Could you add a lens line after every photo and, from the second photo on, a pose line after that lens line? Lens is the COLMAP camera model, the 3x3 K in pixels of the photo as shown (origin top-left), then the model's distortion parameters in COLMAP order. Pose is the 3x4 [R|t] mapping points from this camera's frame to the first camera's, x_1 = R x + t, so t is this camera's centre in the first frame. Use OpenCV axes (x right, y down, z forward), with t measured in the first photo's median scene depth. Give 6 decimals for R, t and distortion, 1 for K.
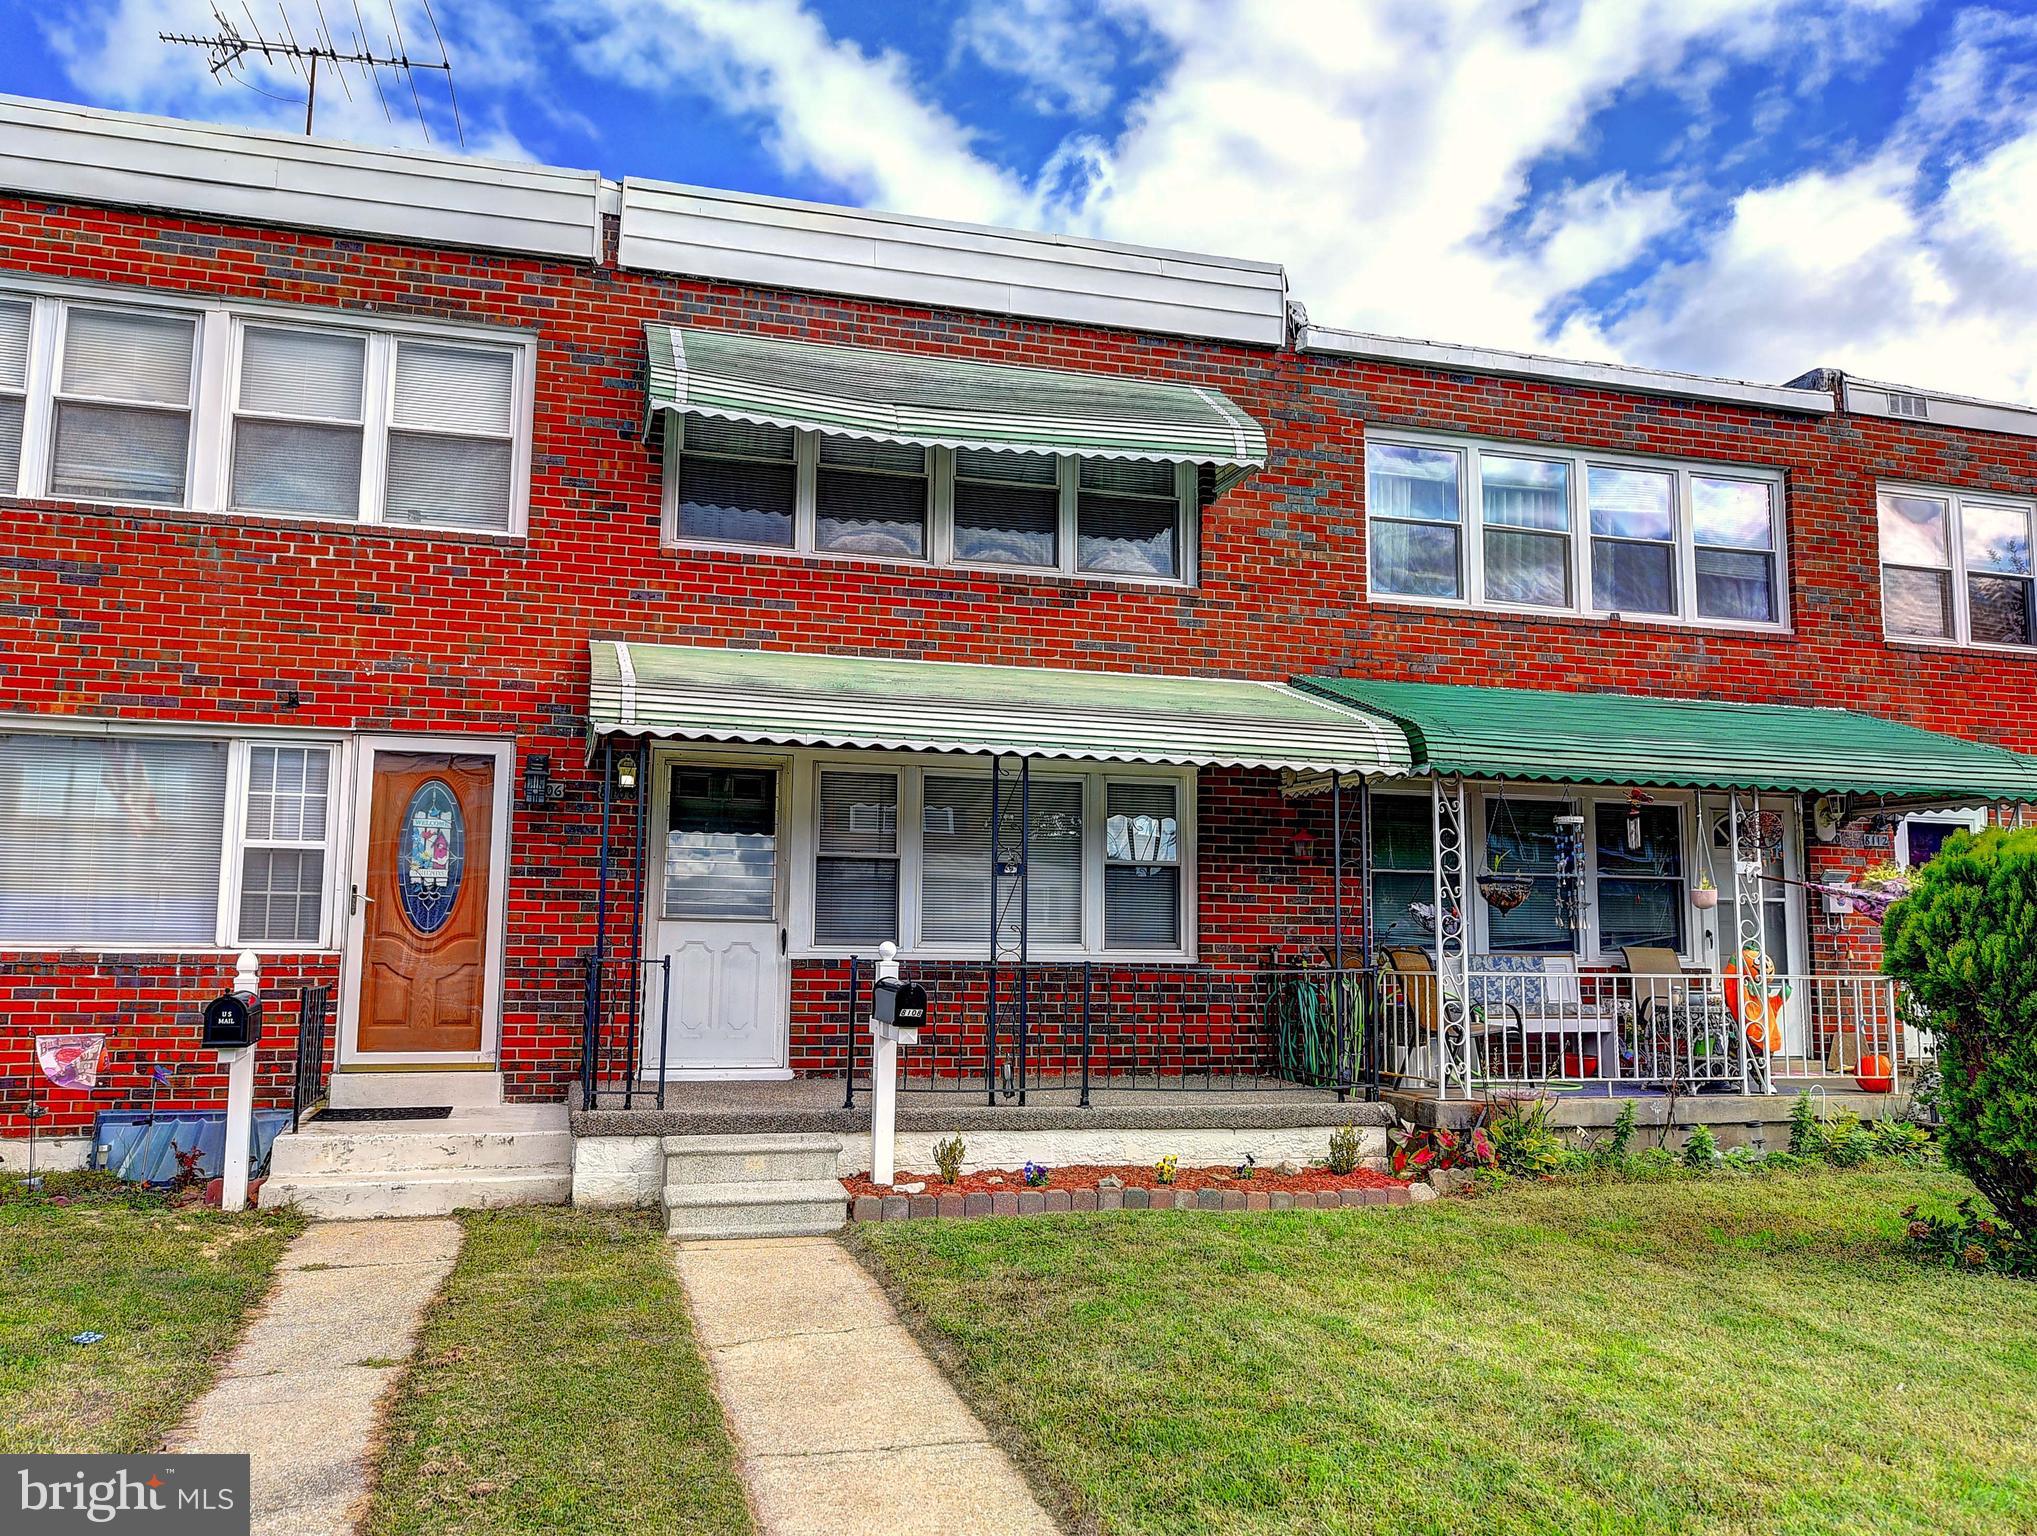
lens RADIAL K [[1495.1, 0, 942.8], [0, 1495.1, 756.8], [0, 0, 1]] dist [0.000079, 0.001896]
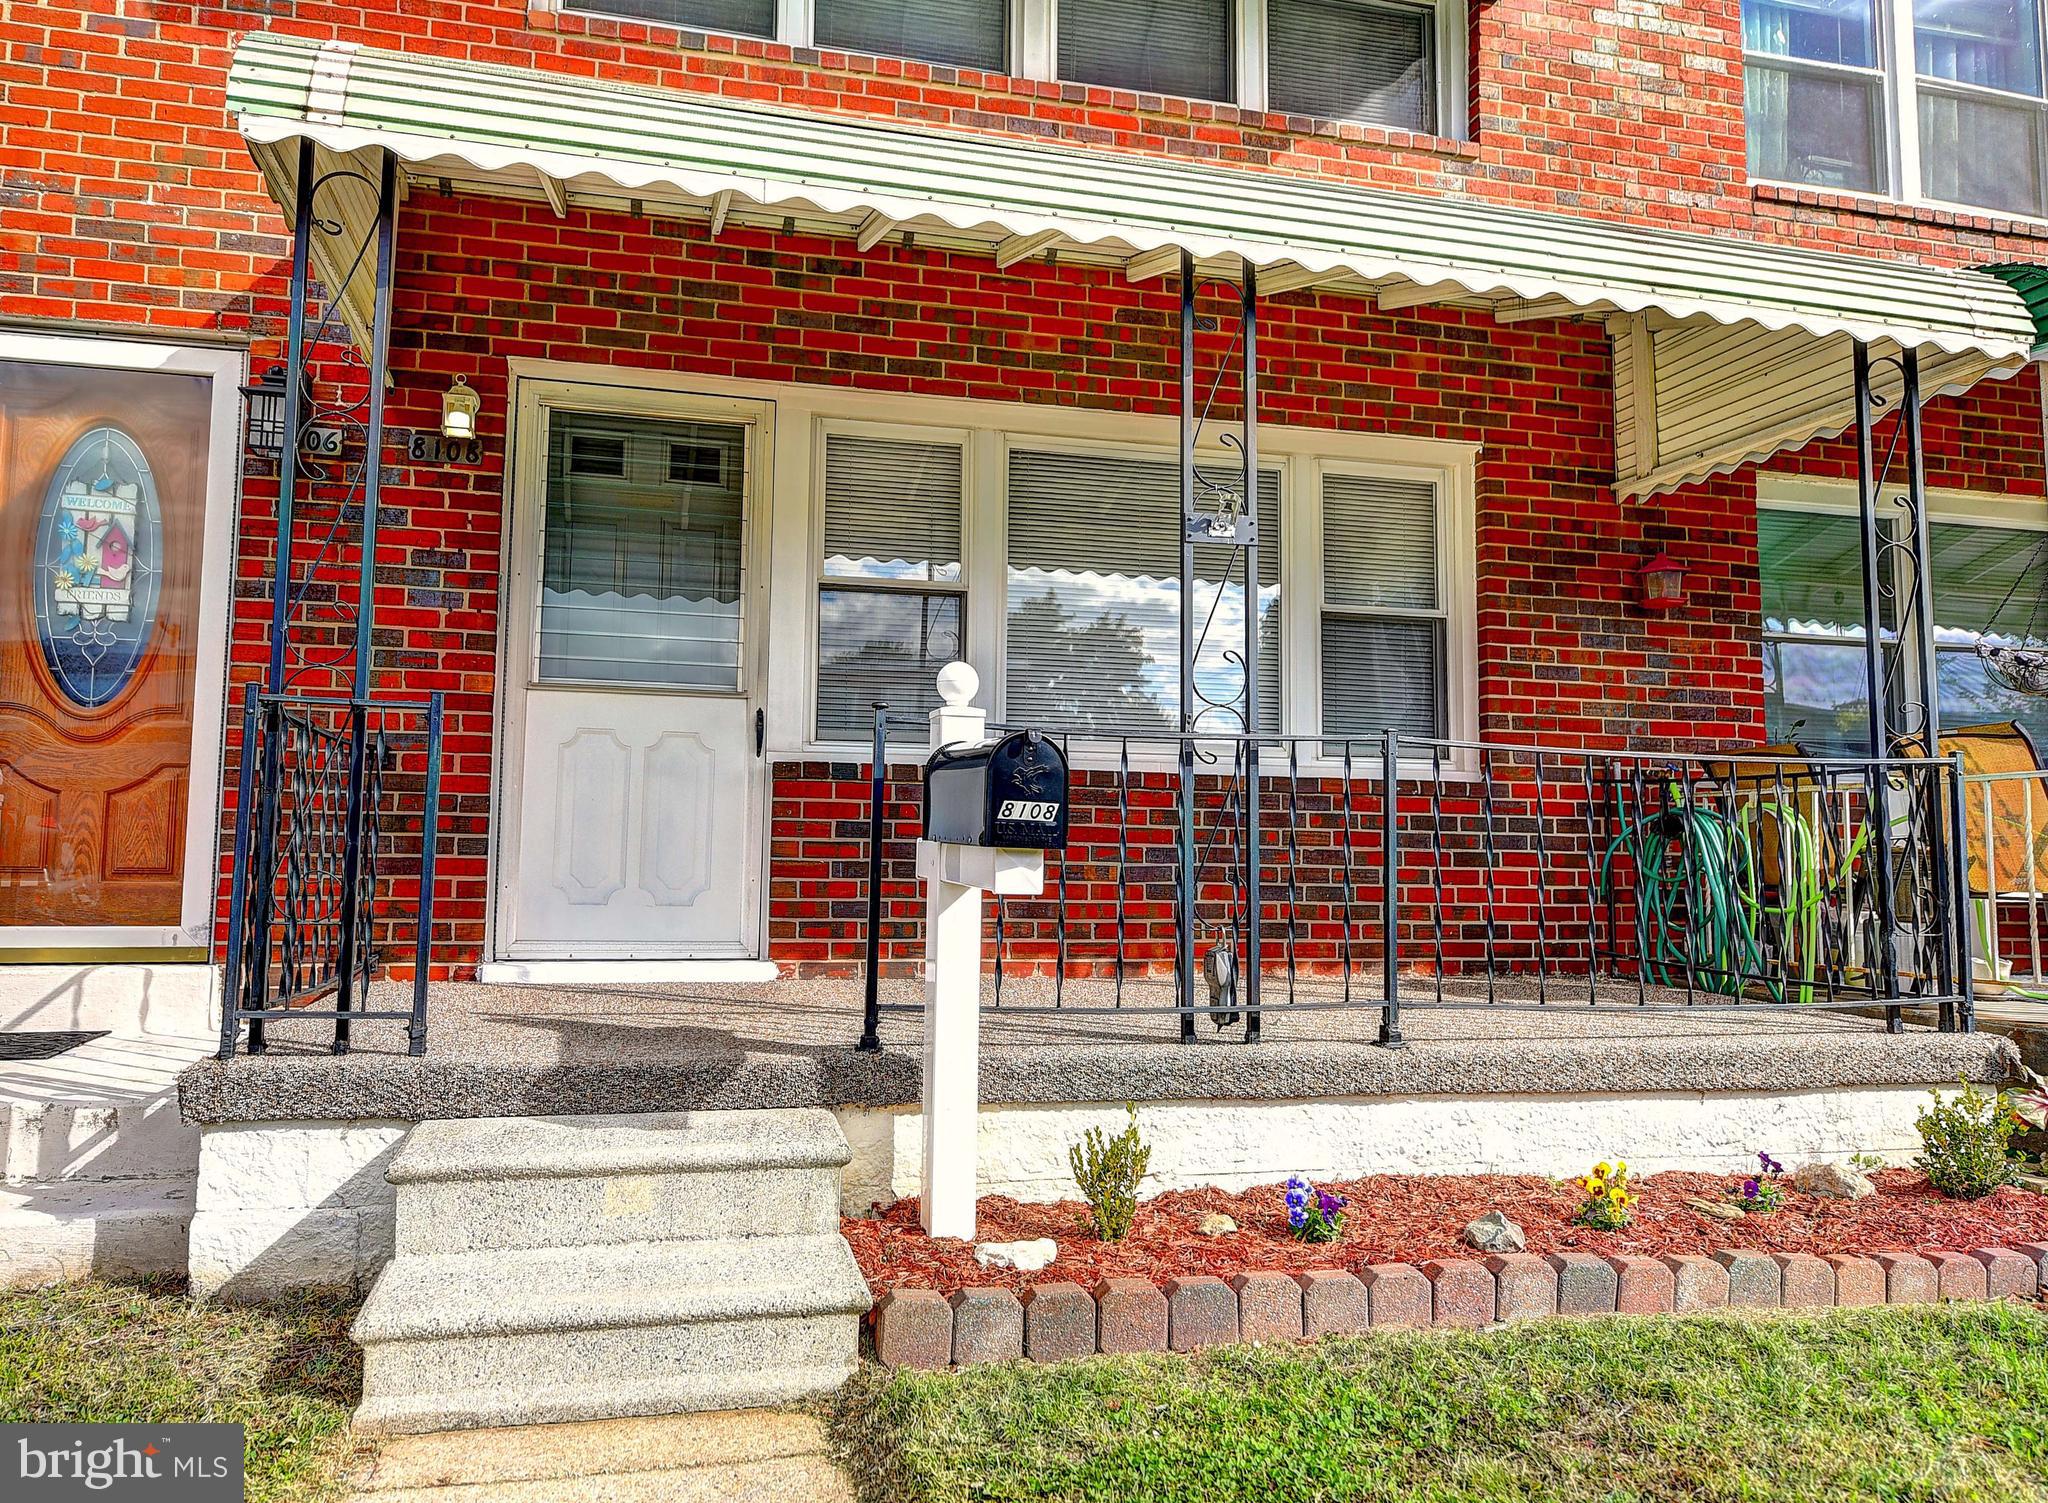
lens RADIAL K [[1295.9, 0, 923.3], [0, 1295.9, 742.9], [0, 0, 1]] dist [-0.002582, -0.000239]
pose [[0.999183, -0.003607, -0.040255, -0.027285], [0.005068, 0.999331, 0.036232, 0.113251], [0.040097, -0.036406, 0.998532, 0.537766]]
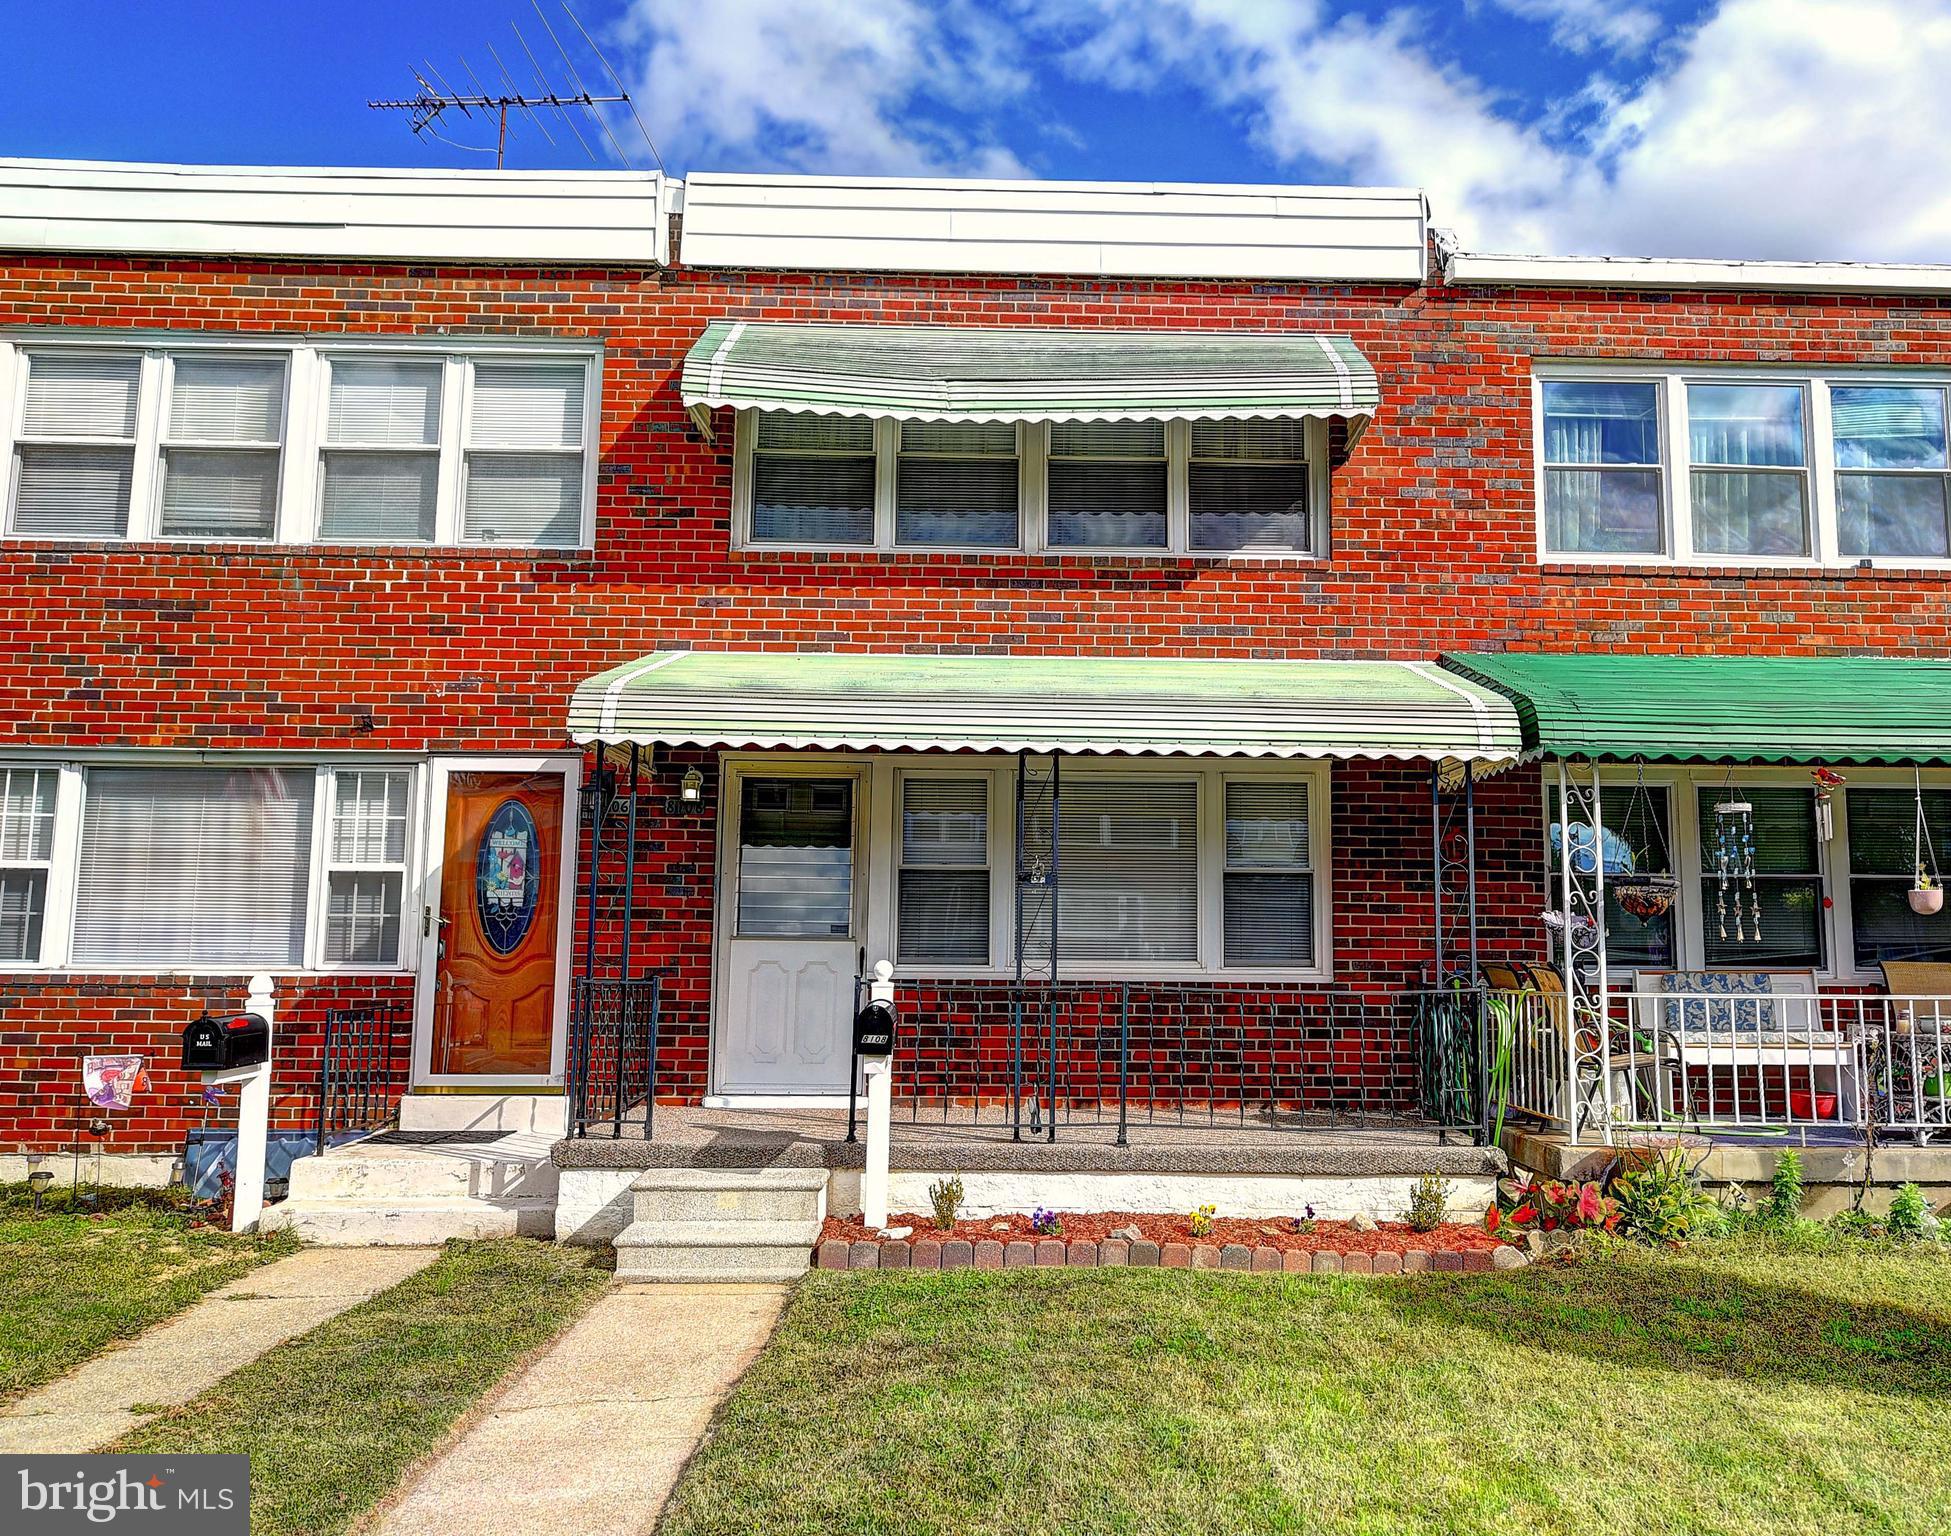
lens RADIAL K [[1489.8, 0, 1071.8], [0, 1489.8, 760.8], [0, 0, 1]] dist [0.000065, 0.000676]
pose [[0.975466, -0.034587, -0.217415, 0.236332], [0.032546, 0.999386, -0.012962, 0.014639], [0.217730, 0.005568, 0.975993, 0.115477]]
